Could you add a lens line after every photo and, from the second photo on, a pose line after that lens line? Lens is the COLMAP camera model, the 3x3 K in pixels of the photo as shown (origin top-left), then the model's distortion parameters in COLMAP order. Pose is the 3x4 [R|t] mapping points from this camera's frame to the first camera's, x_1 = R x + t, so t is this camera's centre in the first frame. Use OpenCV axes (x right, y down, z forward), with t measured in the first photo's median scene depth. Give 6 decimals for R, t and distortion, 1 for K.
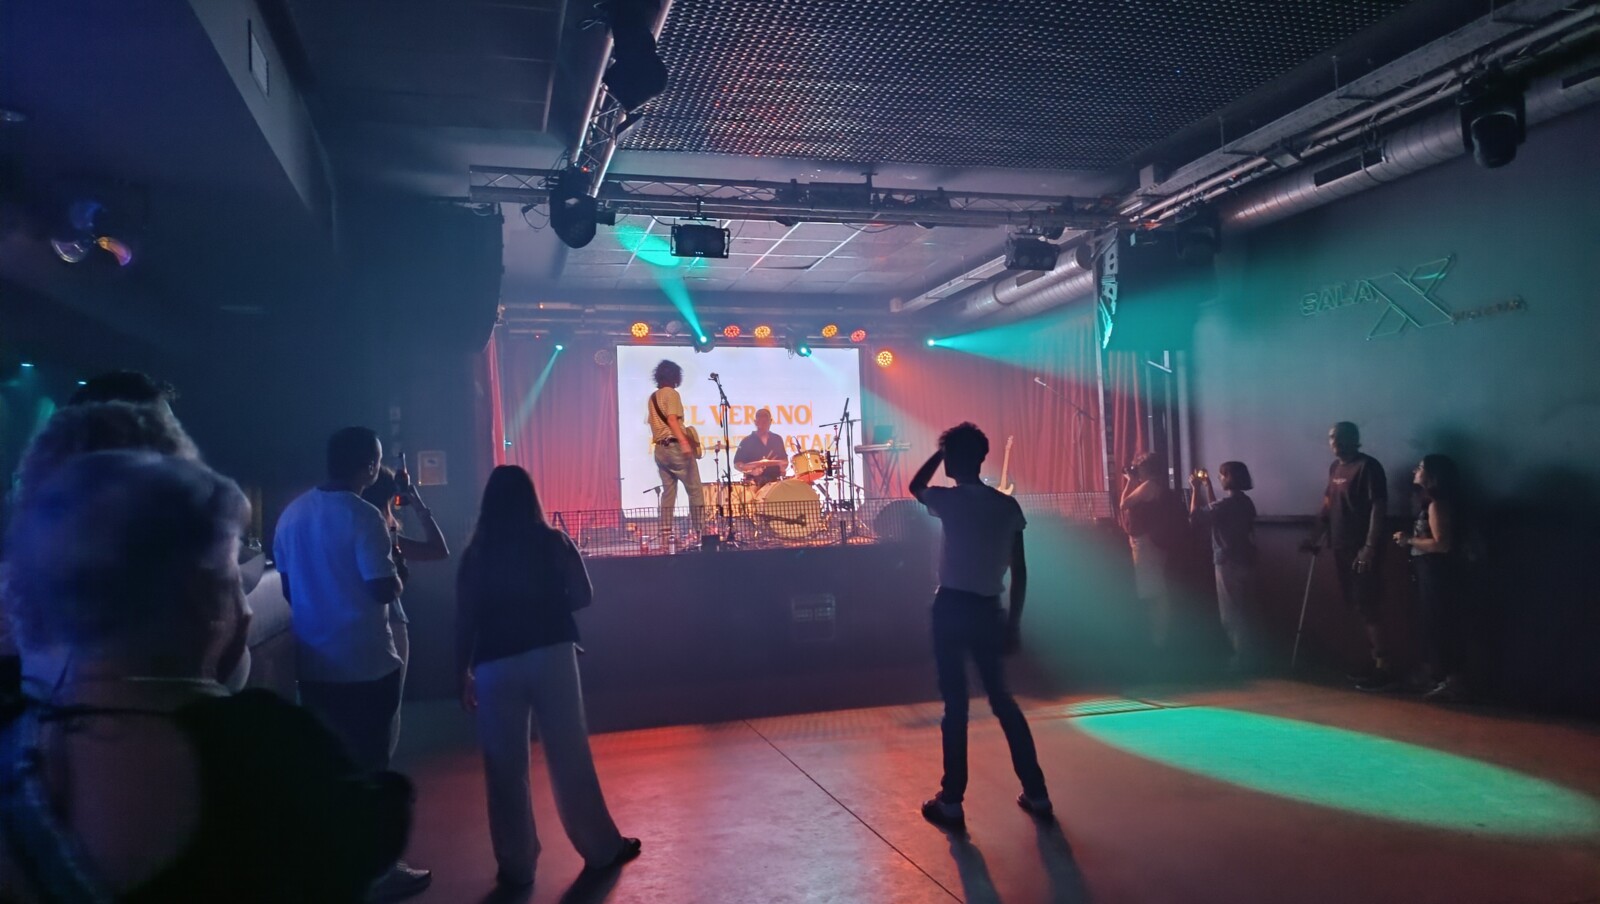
lens RADIAL K [[1105.6, 0, 813.2], [0, 1105.6, 472.9], [0, 0, 1]] dist [0.030837, -0.039631]
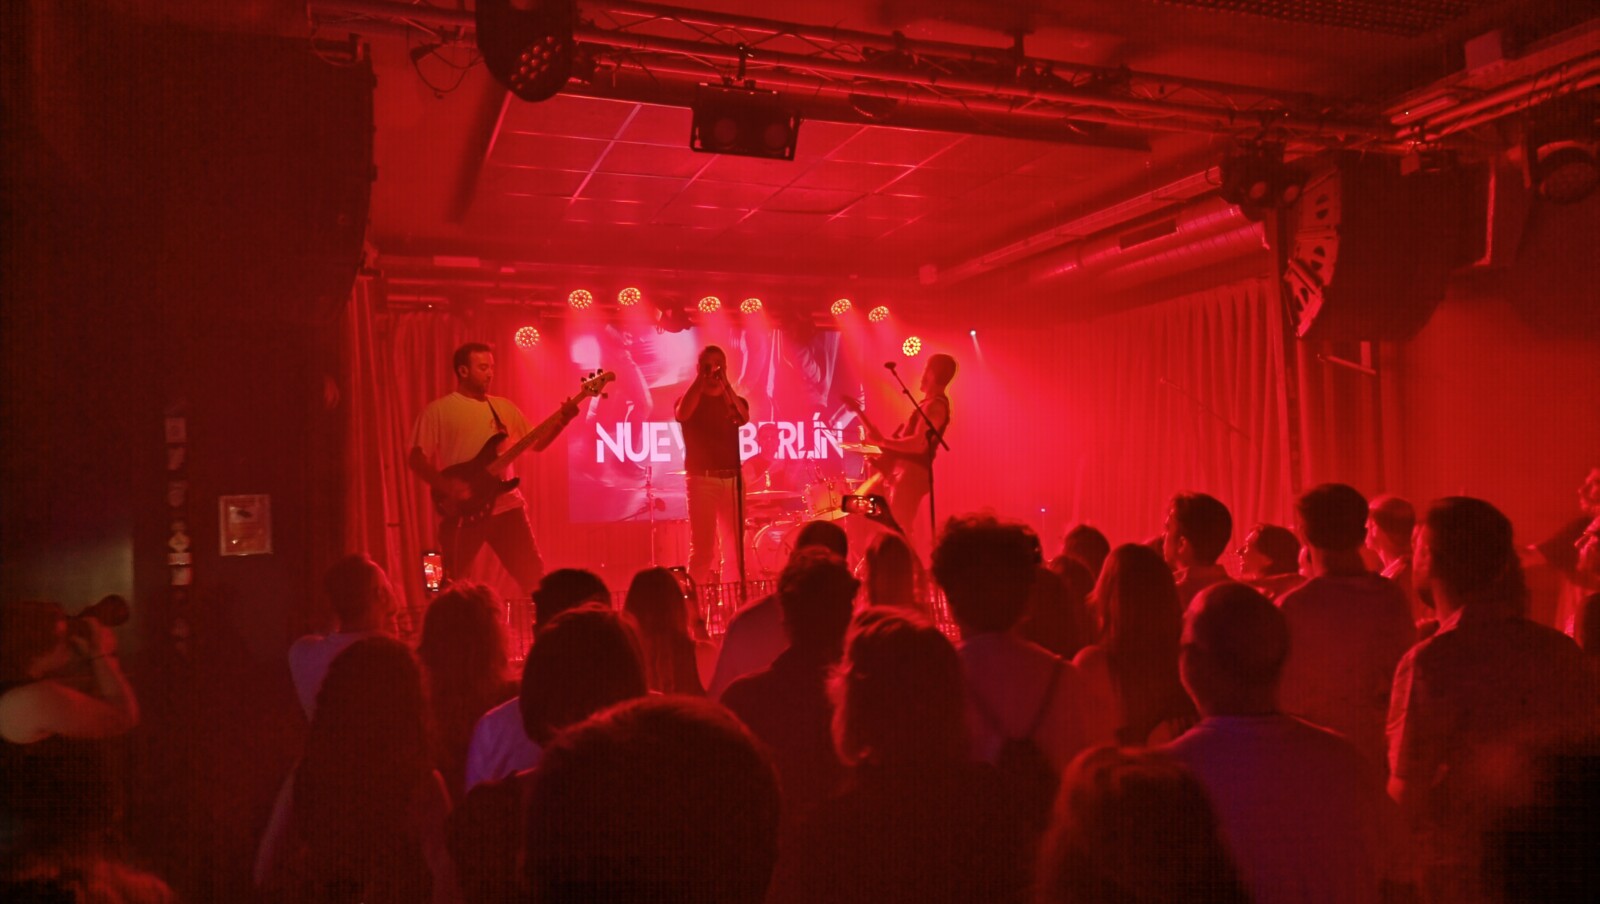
lens RADIAL K [[1105.6, 0, 804.1], [0, 1105.6, 452.3], [0, 0, 1]] dist [0.030837, -0.039631]
pose [[0.996079, 0.008392, 0.088071, -0.109386], [-0.007883, 0.999950, -0.006127, -0.041243], [-0.088118, 0.005409, 0.996095, 0.411308]]
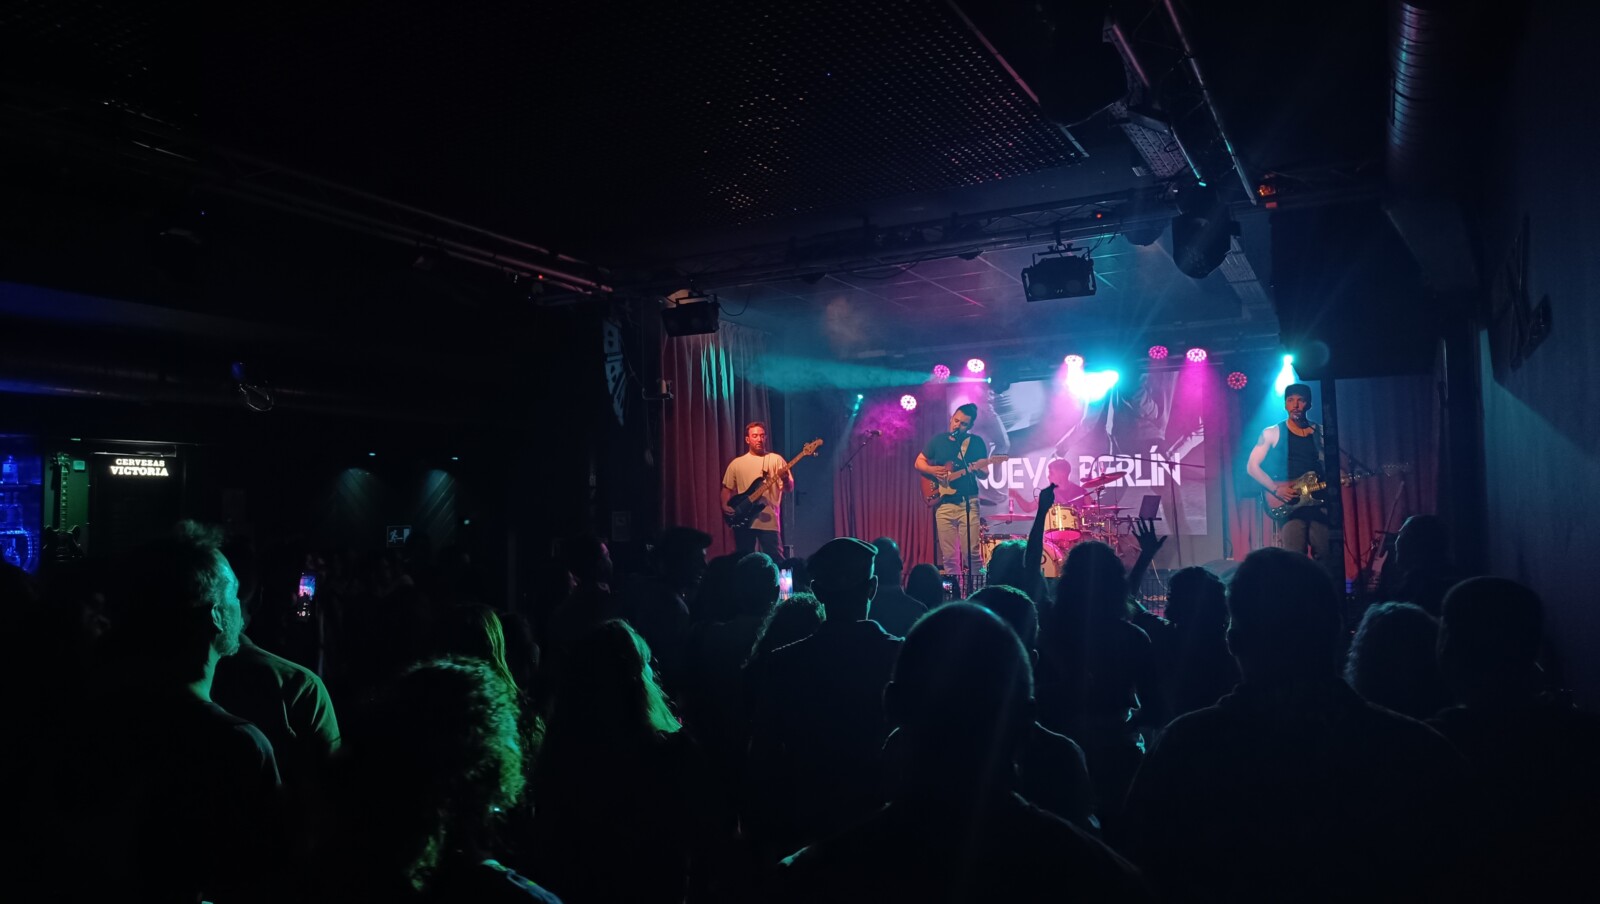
lens RADIAL K [[1114.0, 0, 759.4], [0, 1114.0, 482.0], [0, 0, 1]] dist [-0.014176, -0.003127]
pose [[0.681955, 0.007596, -0.731354, 0.625812], [0.005494, 0.999865, 0.015508, -0.068835], [0.731373, -0.014594, 0.681821, 0.318490]]
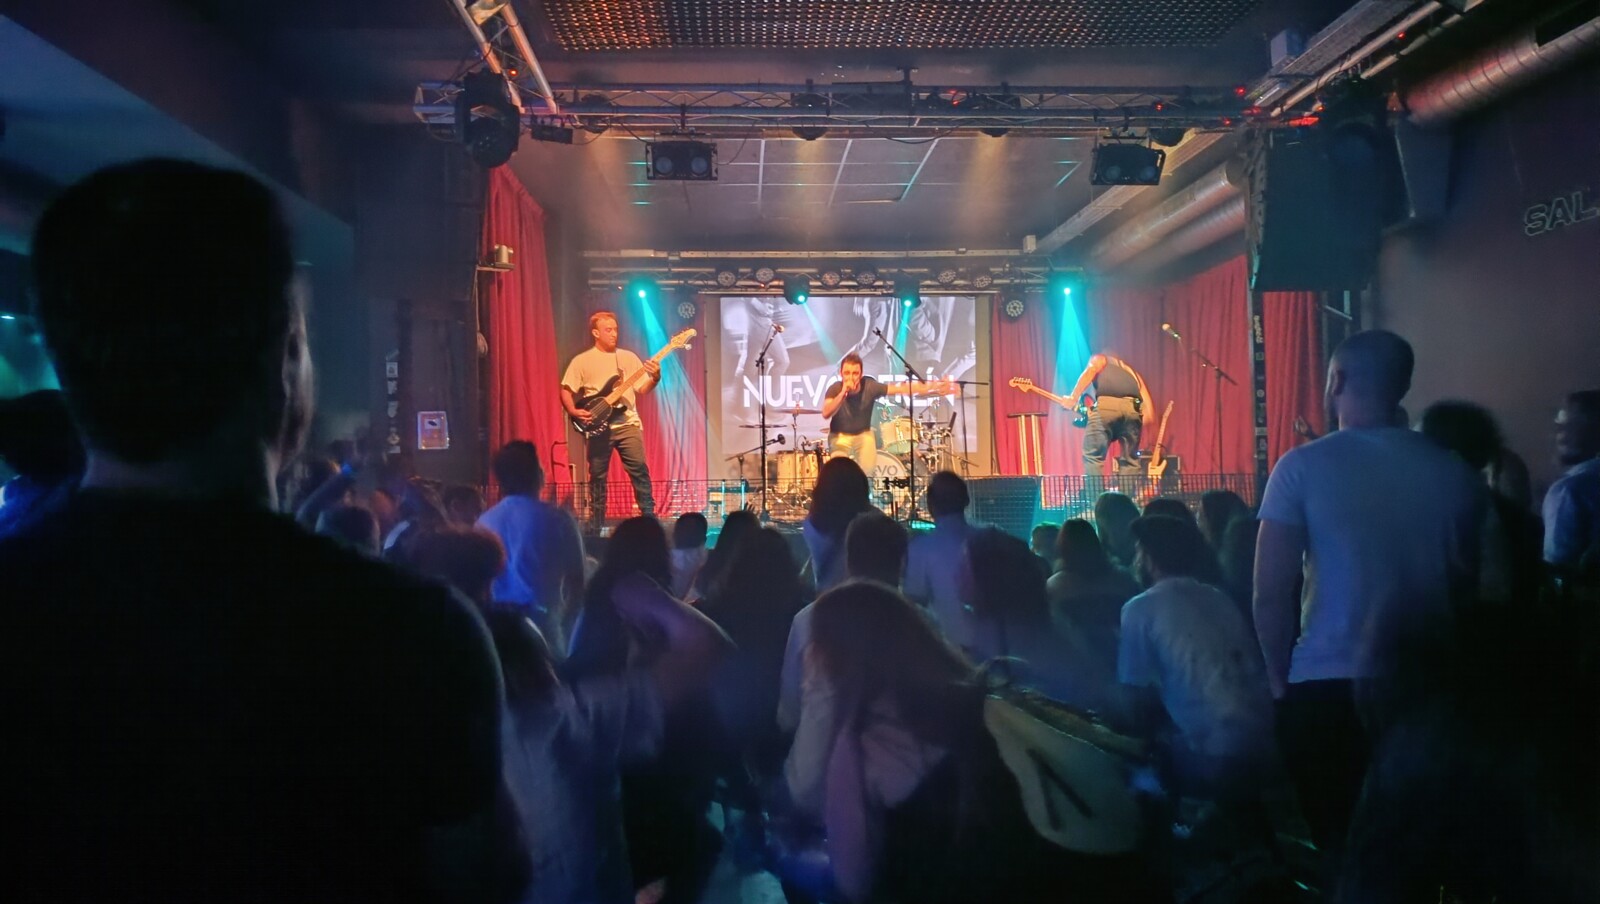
lens RADIAL K [[1105.6, 0, 798.0], [0, 1105.6, 465.5], [0, 0, 1]] dist [0.030837, -0.039631]
pose [[0.971421, 0.023376, -0.236207, 0.162642], [-0.016672, 0.999401, 0.030342, -0.008114], [0.236775, -0.025537, 0.971229, 0.195143]]
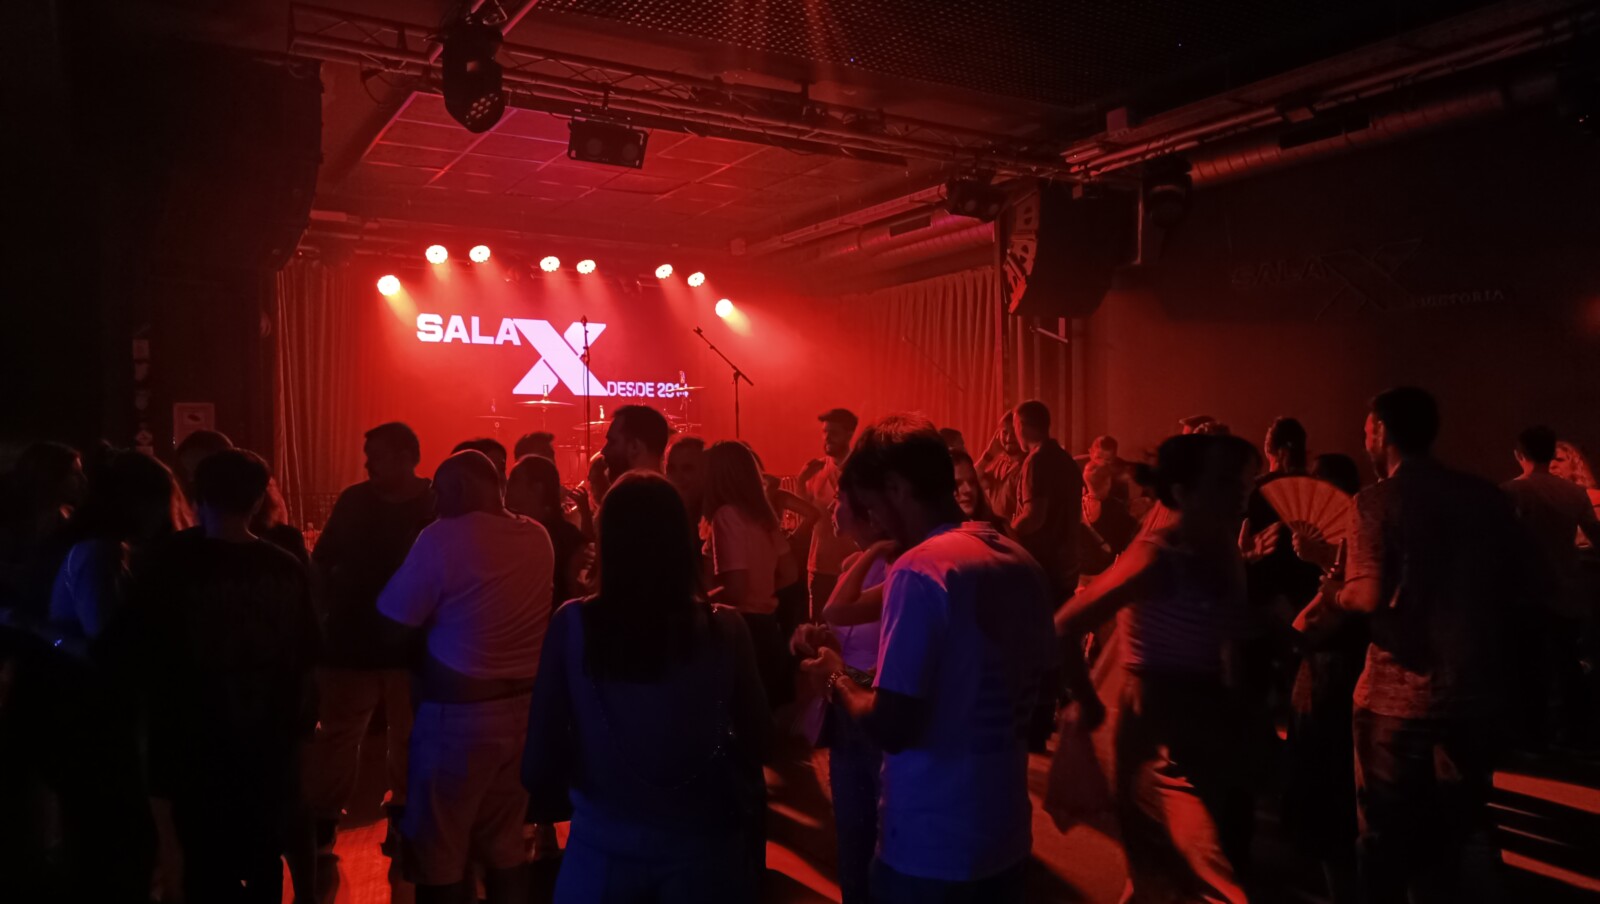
lens RADIAL K [[1105.6, 0, 813.7], [0, 1105.6, 467.3], [0, 0, 1]] dist [0.030837, -0.039631]
pose [[0.963163, 0.018885, 0.268255, -0.151447], [-0.030120, 0.998830, 0.037827, -0.017581], [-0.267227, -0.044513, 0.962605, 0.195784]]
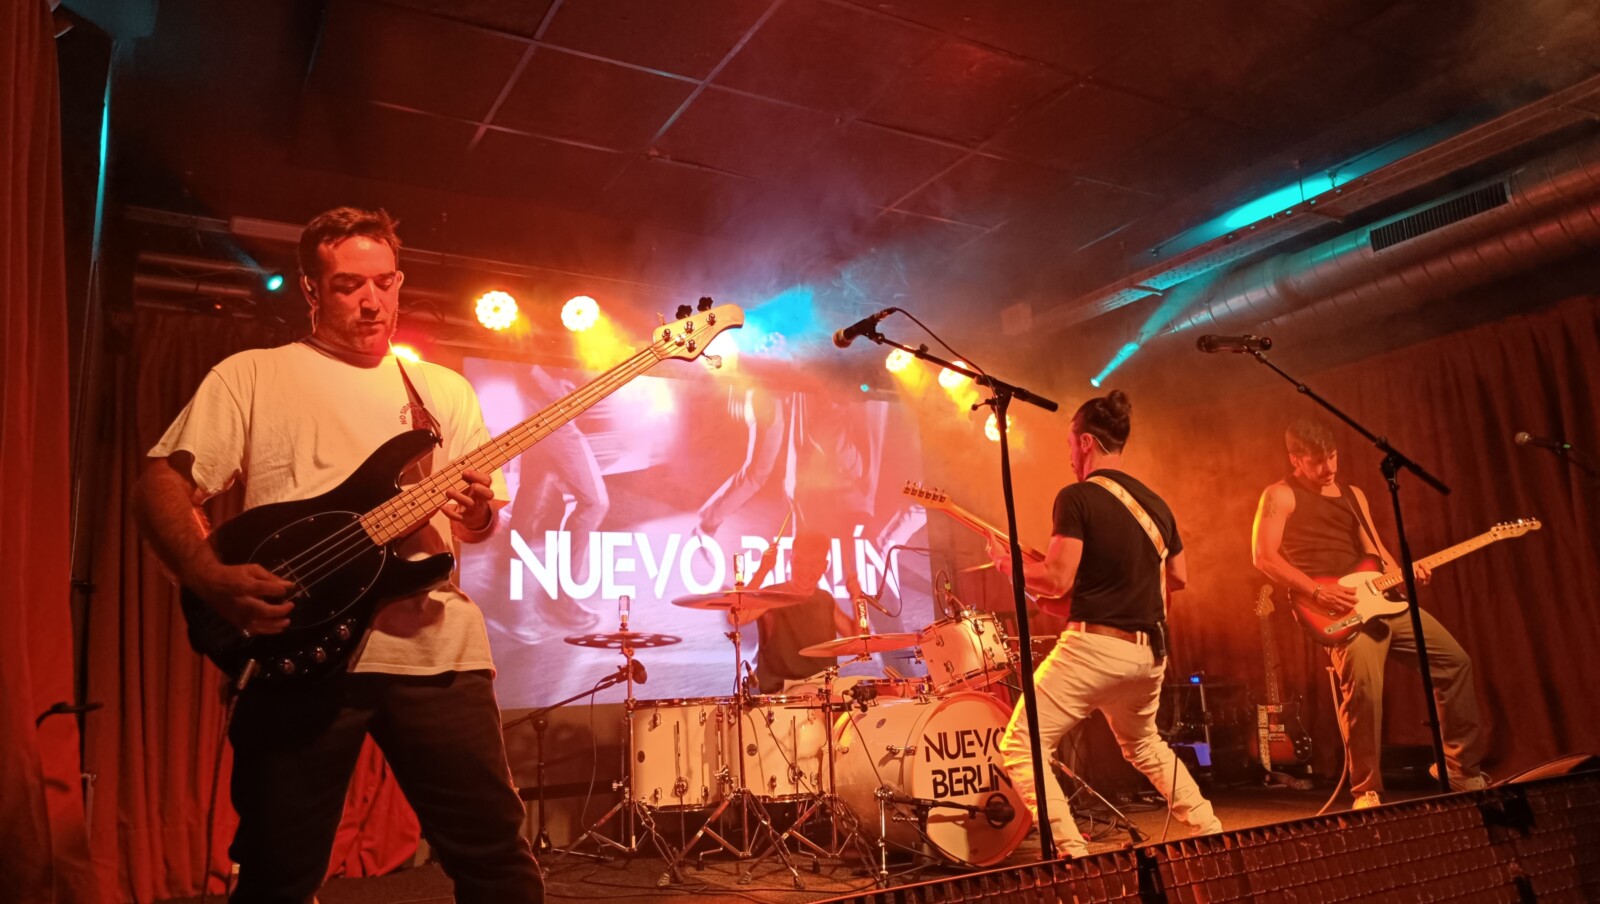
lens RADIAL K [[1105.6, 0, 796.3], [0, 1105.6, 435.8], [0, 0, 1]] dist [0.030837, -0.039631]
pose [[0.973455, 0.040729, 0.225228, -0.198466], [0.005023, 0.980001, -0.198928, -0.004289], [-0.228825, 0.194778, 0.953782, 0.847746]]
